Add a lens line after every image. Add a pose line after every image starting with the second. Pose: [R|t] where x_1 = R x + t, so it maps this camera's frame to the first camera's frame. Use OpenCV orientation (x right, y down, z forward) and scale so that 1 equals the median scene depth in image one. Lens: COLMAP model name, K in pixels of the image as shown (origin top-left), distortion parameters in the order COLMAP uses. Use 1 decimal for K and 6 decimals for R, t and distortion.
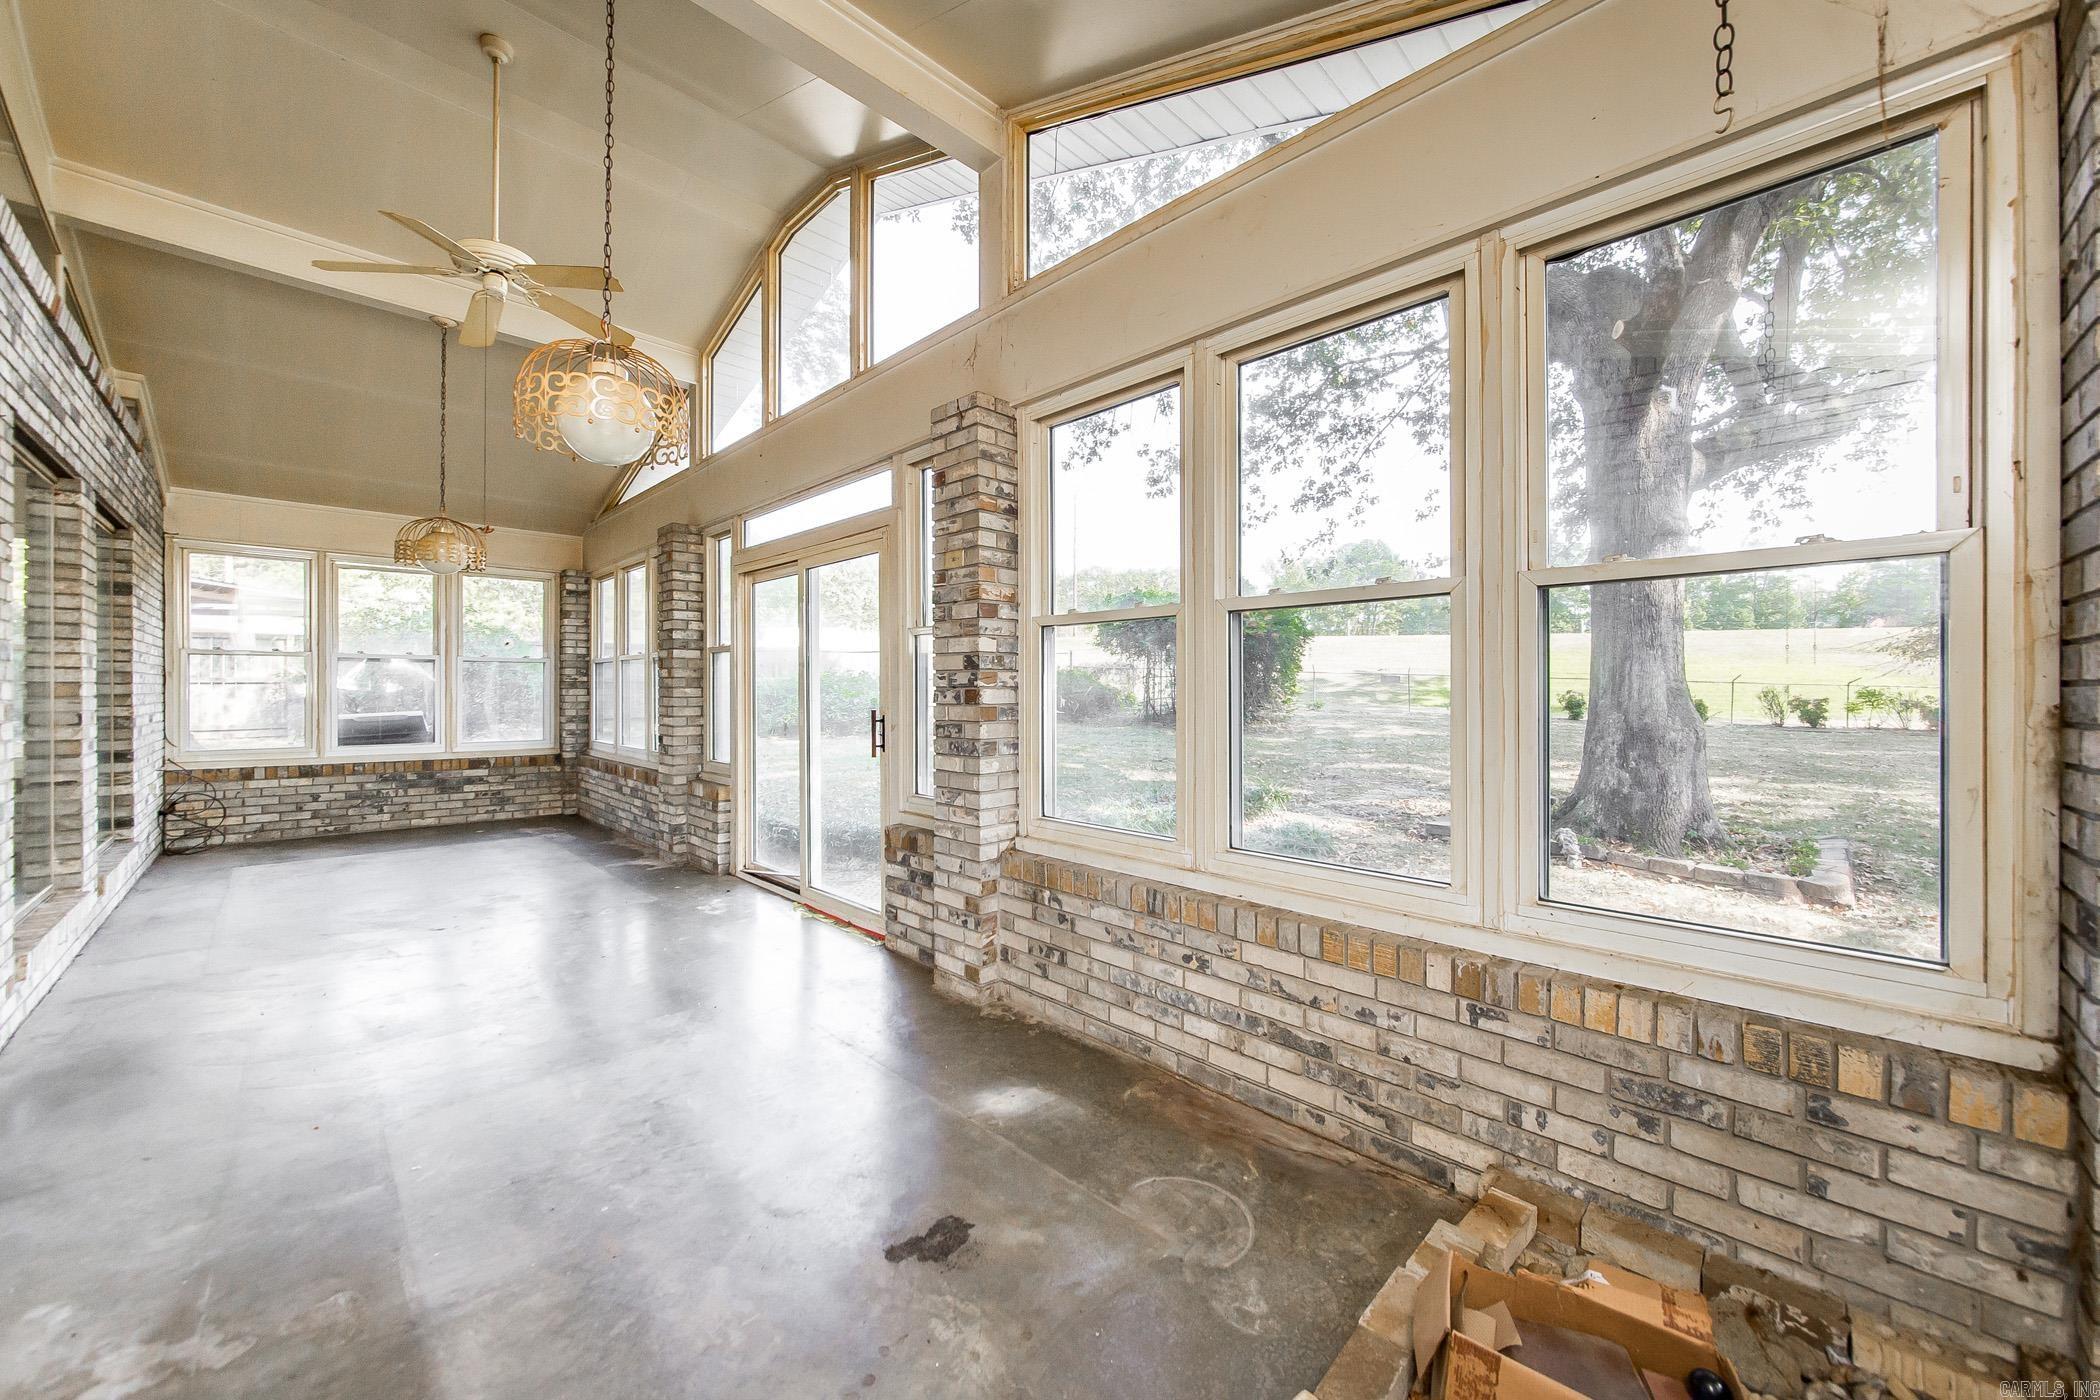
lens RADIAL K [[771.9, 0, 1050.0], [0, 771.9, 700.0], [0, 0, 1]] dist [-0.000723, -0.000002]
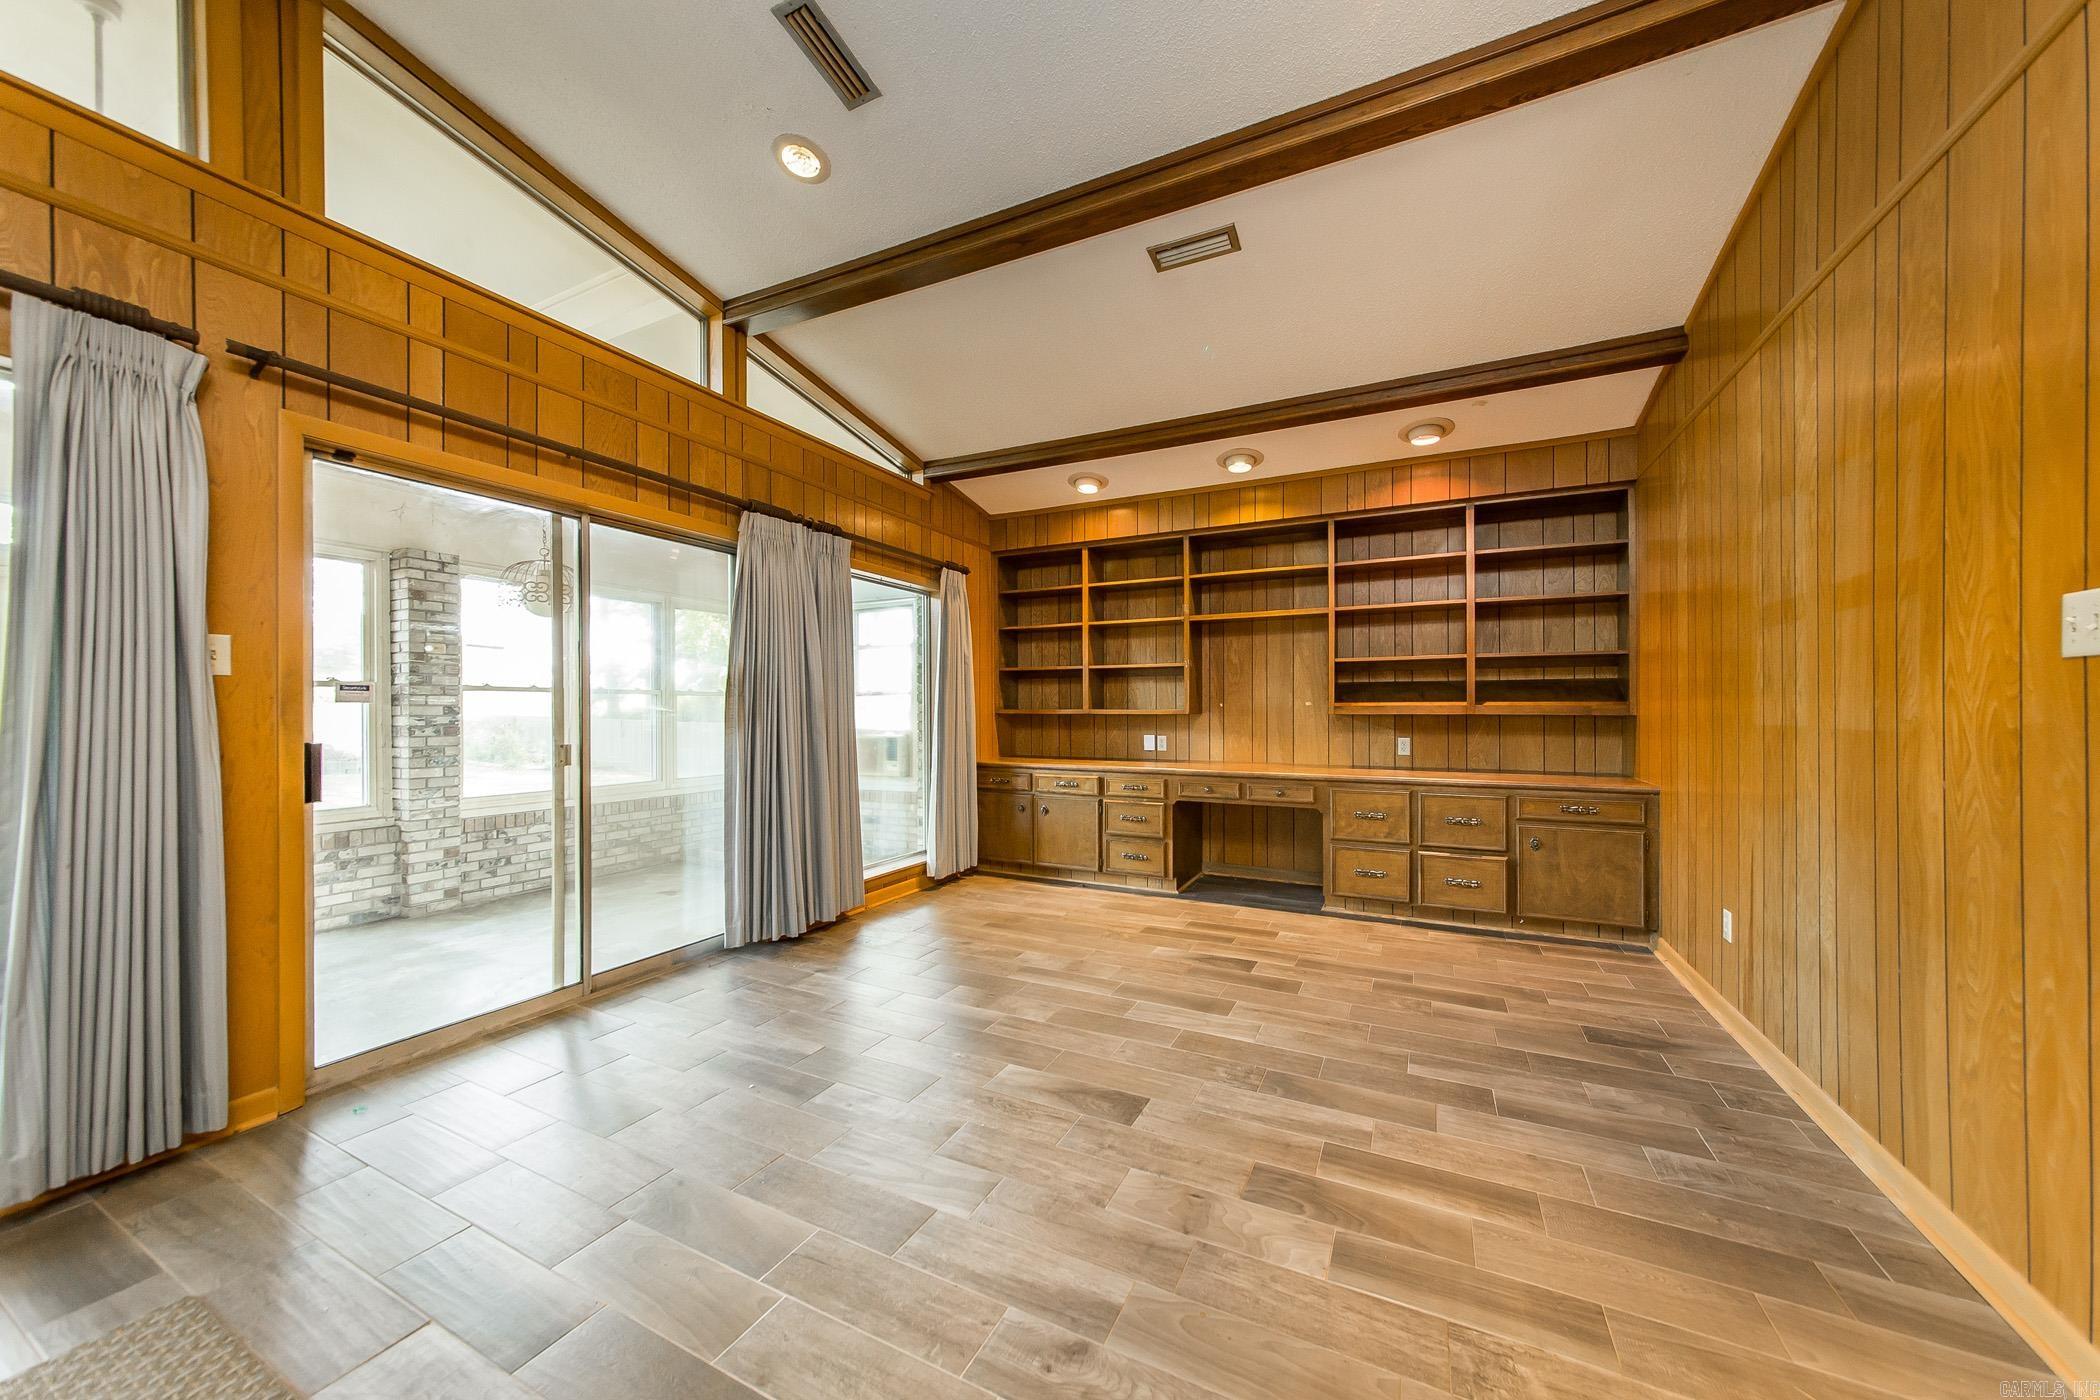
lens RADIAL K [[749.2, 0, 1033.9], [0, 749.2, 706.3], [0, 0, 1]] dist [-0.000027, 0.000009]
pose [[-0.308705, 0.005757, 0.951141, -1.994876], [0.012655, 0.999918, -0.001945, -0.037464], [-0.951074, 0.011437, -0.308752, 0.270561]]
